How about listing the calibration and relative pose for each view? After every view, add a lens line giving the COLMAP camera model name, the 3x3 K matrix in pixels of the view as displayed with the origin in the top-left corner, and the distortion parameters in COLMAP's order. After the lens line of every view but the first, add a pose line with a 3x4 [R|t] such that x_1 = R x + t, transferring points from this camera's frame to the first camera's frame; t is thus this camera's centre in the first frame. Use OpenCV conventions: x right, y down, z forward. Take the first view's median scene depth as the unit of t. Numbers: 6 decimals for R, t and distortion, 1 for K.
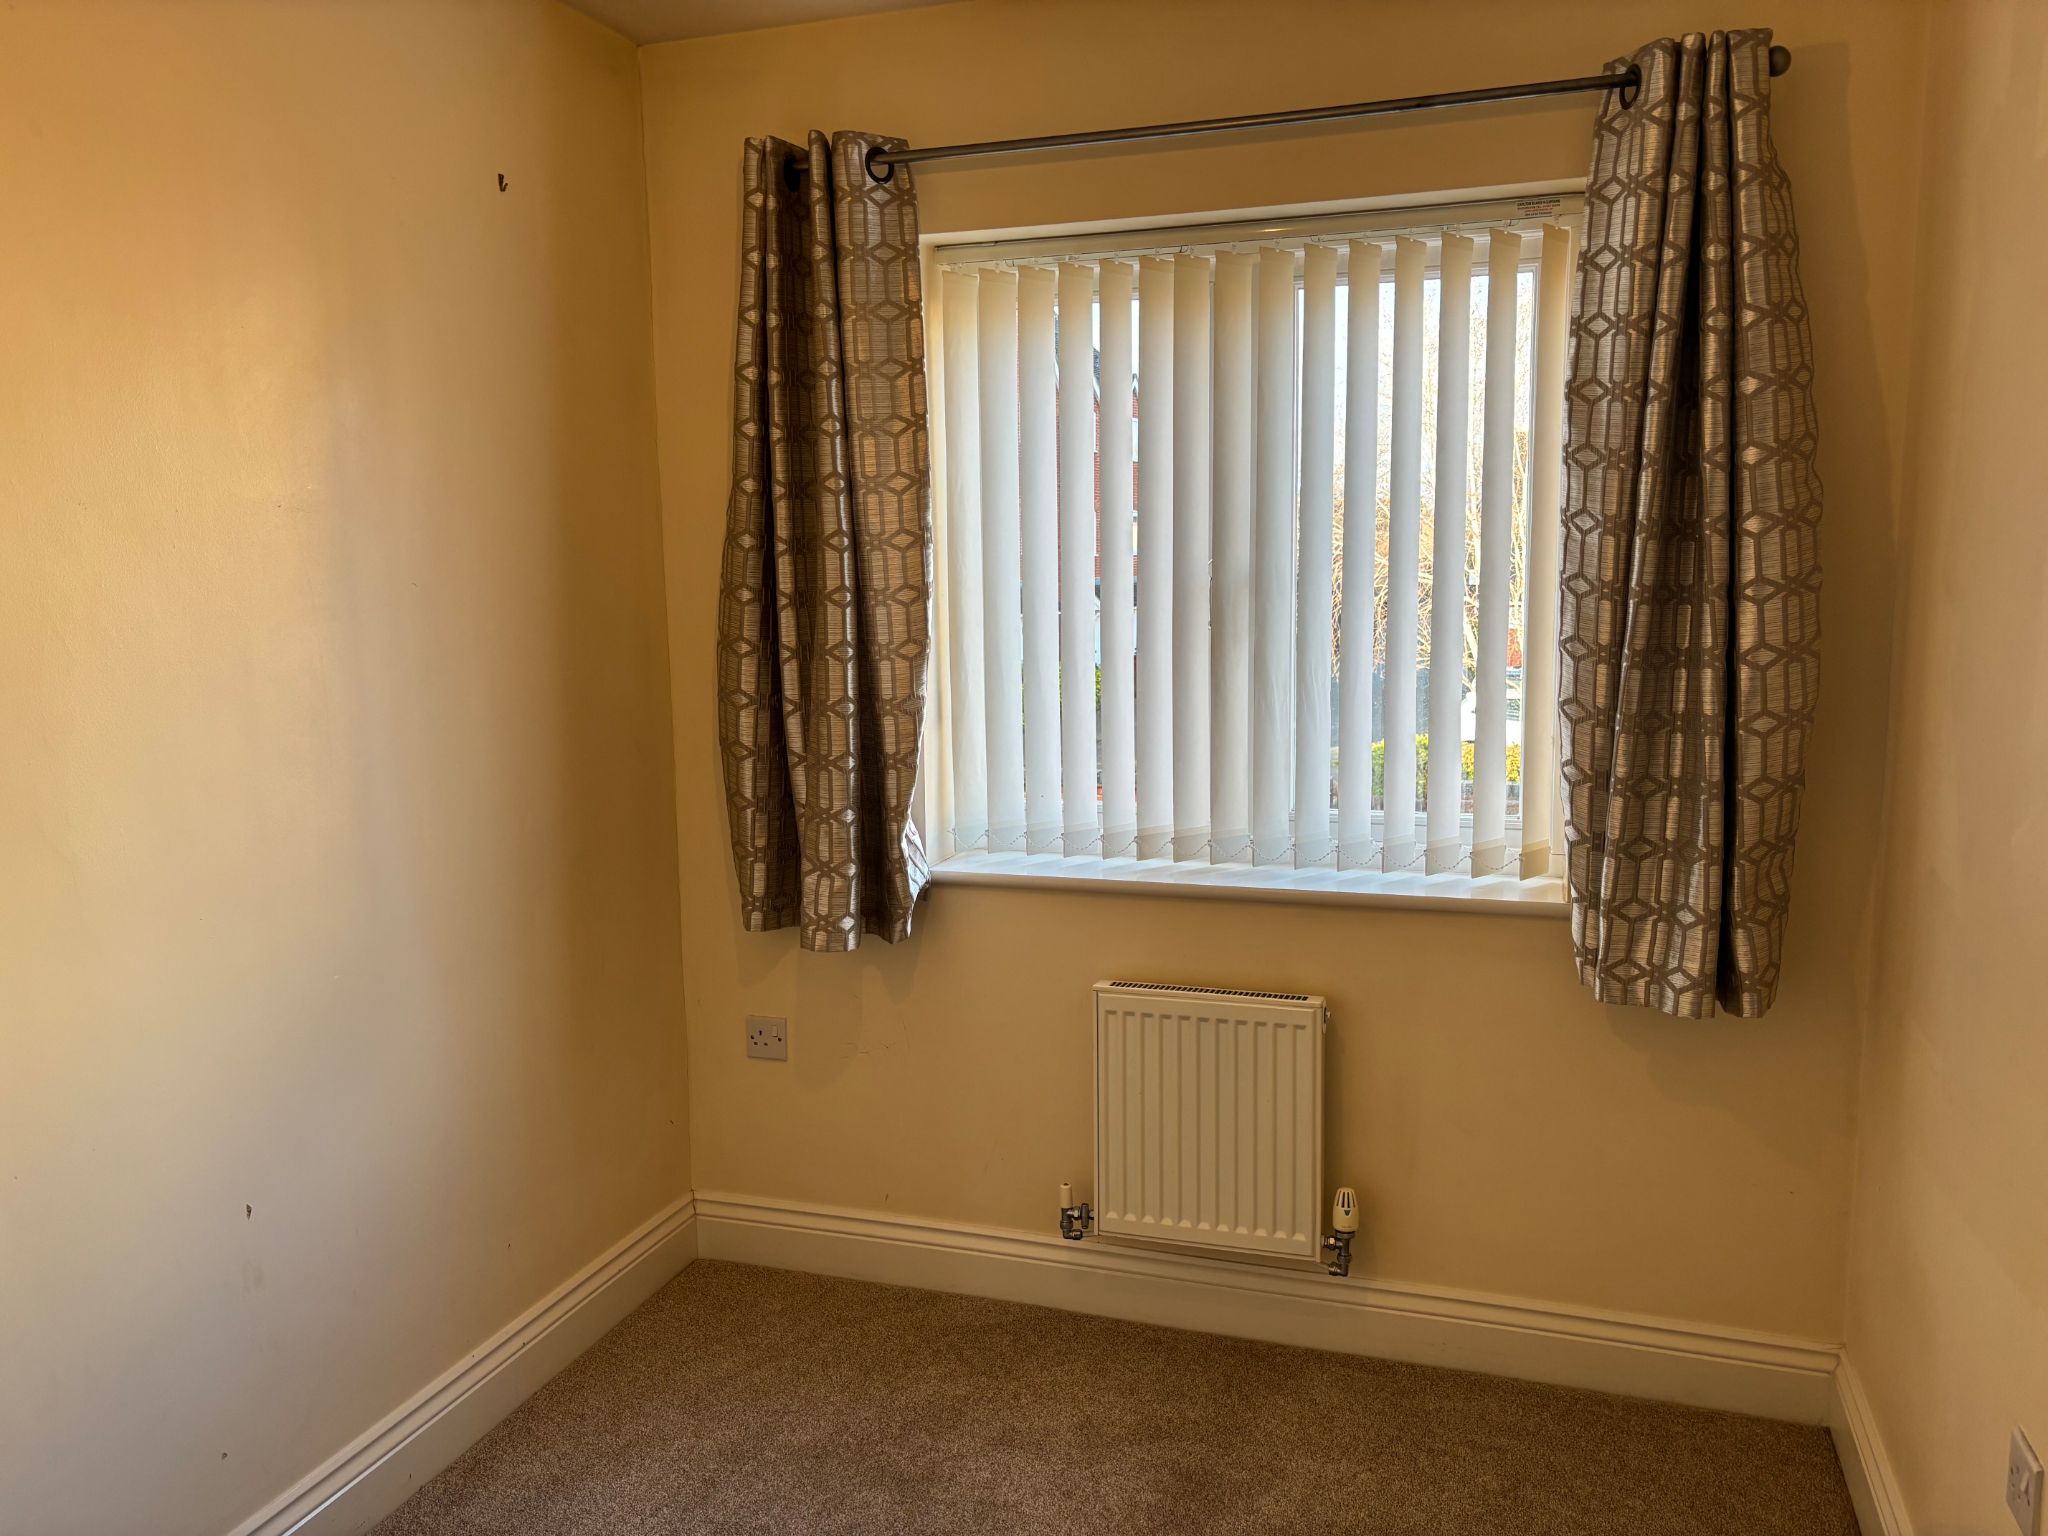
lens RADIAL K [[1731.3, 0, 1024.0], [0, 1731.3, 768.0], [0, 0, 1]] dist [0.063093, -0.001573]
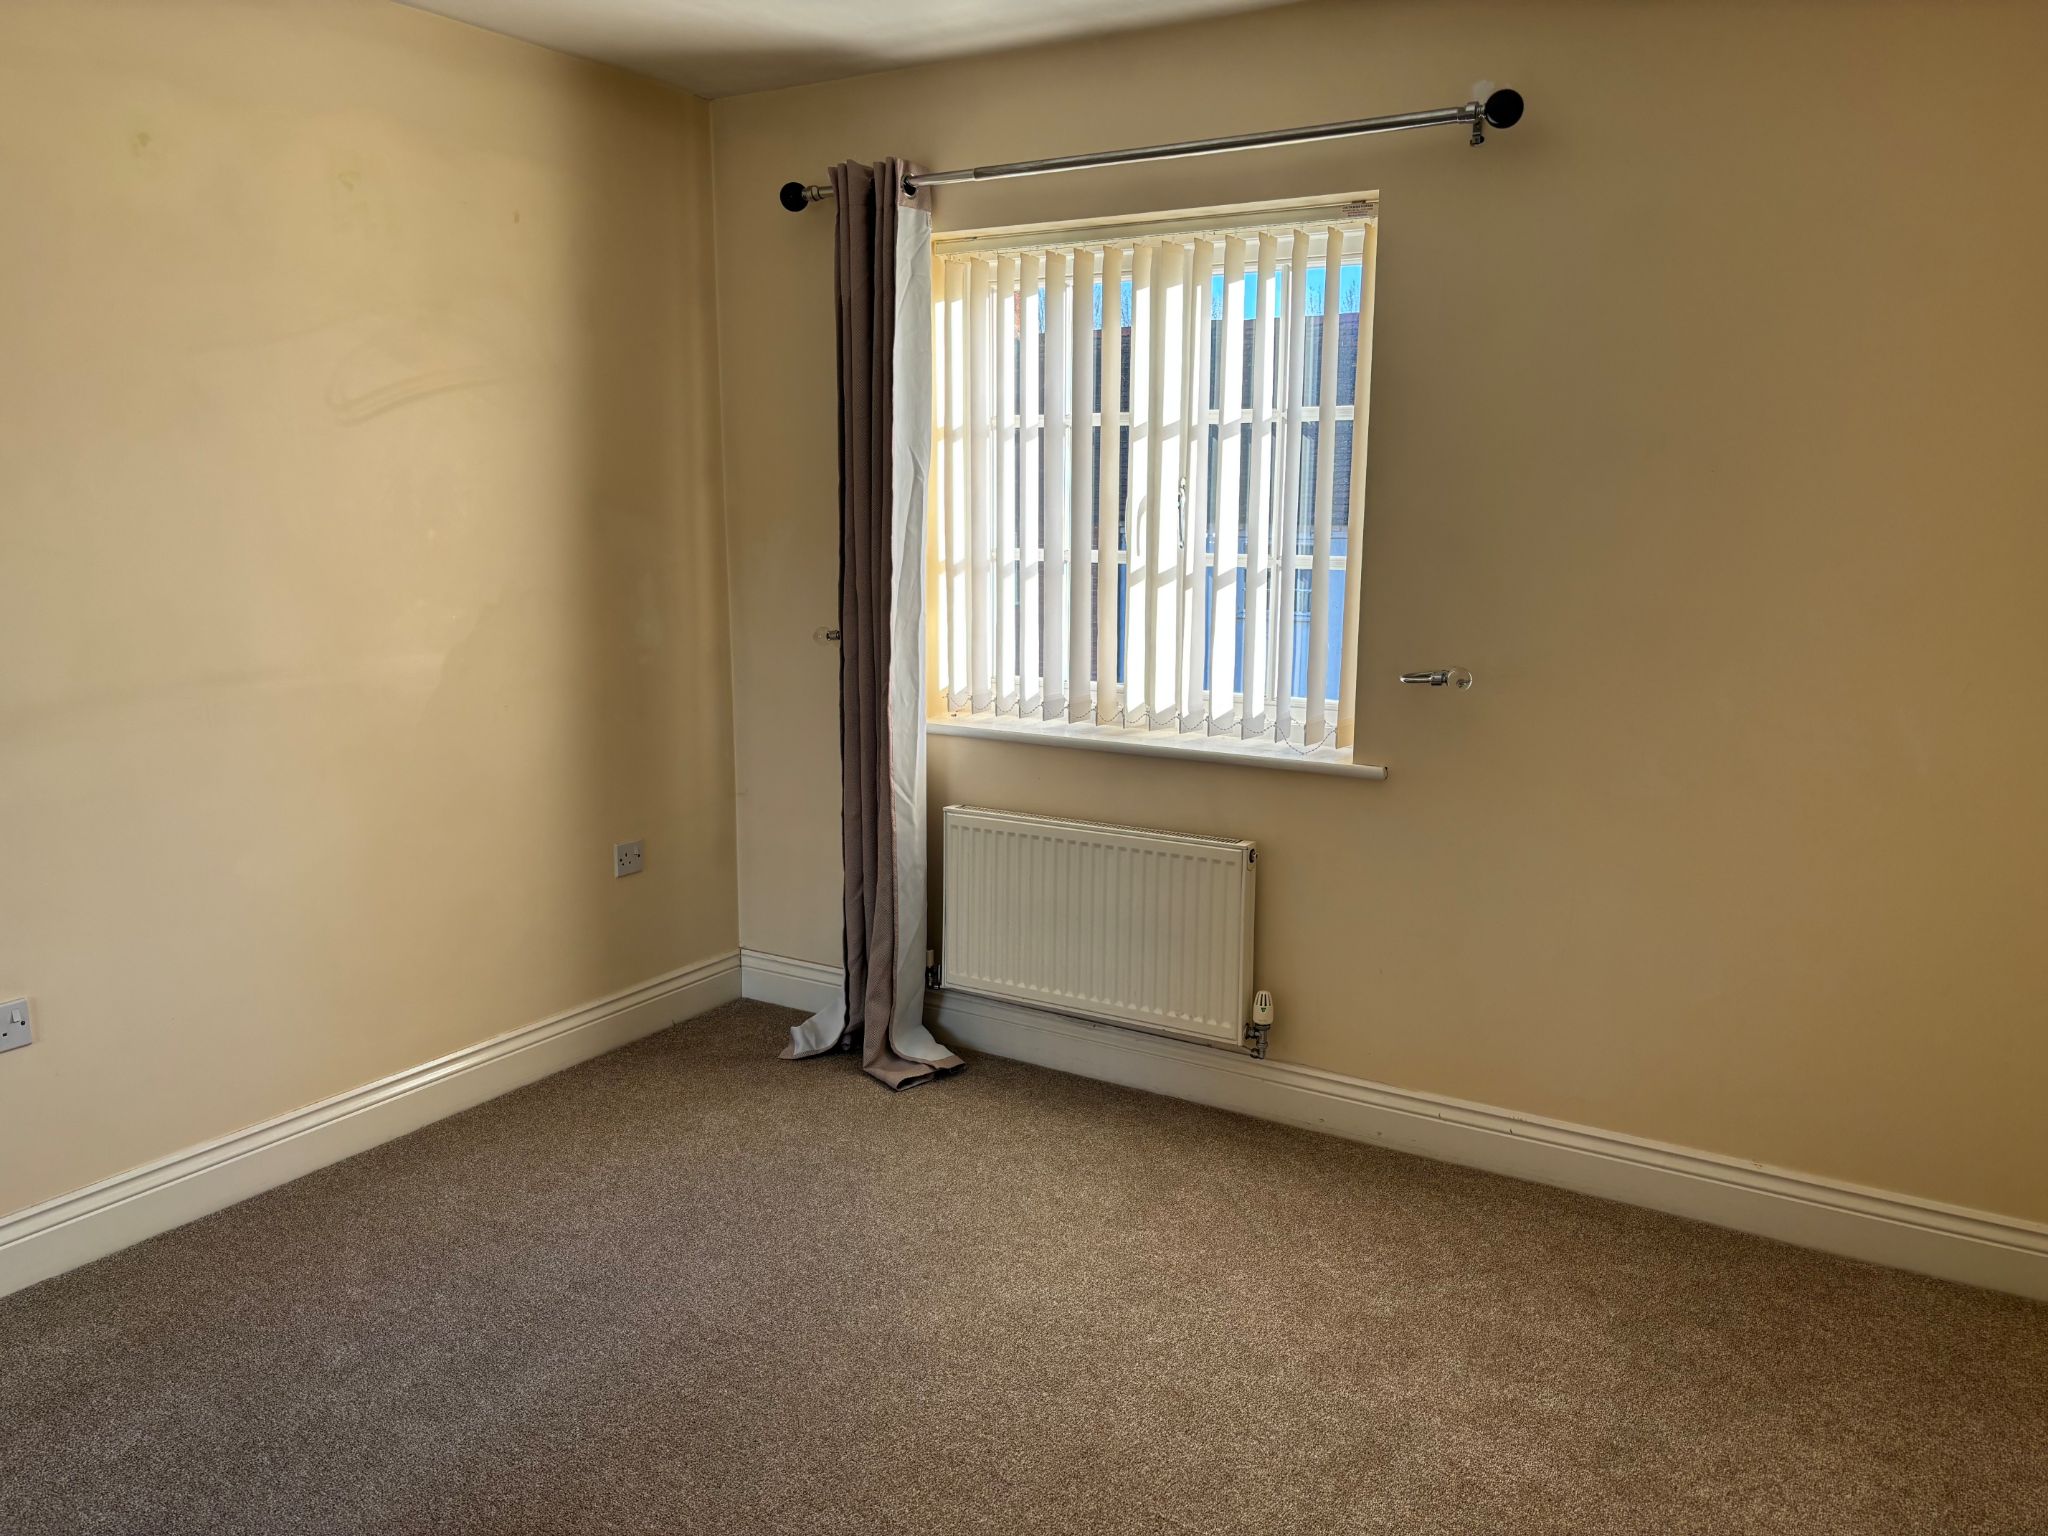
lens RADIAL K [[1484.3, 0, 1024.0], [0, 1484.3, 768.0], [0, 0, 1]] dist [0.004040, 0.000671]
pose [[0.978888, 0.046499, -0.199040, 0.220117], [-0.032719, 0.996870, 0.071971, 0.007323], [0.201763, -0.063939, 0.977345, -0.079429]]
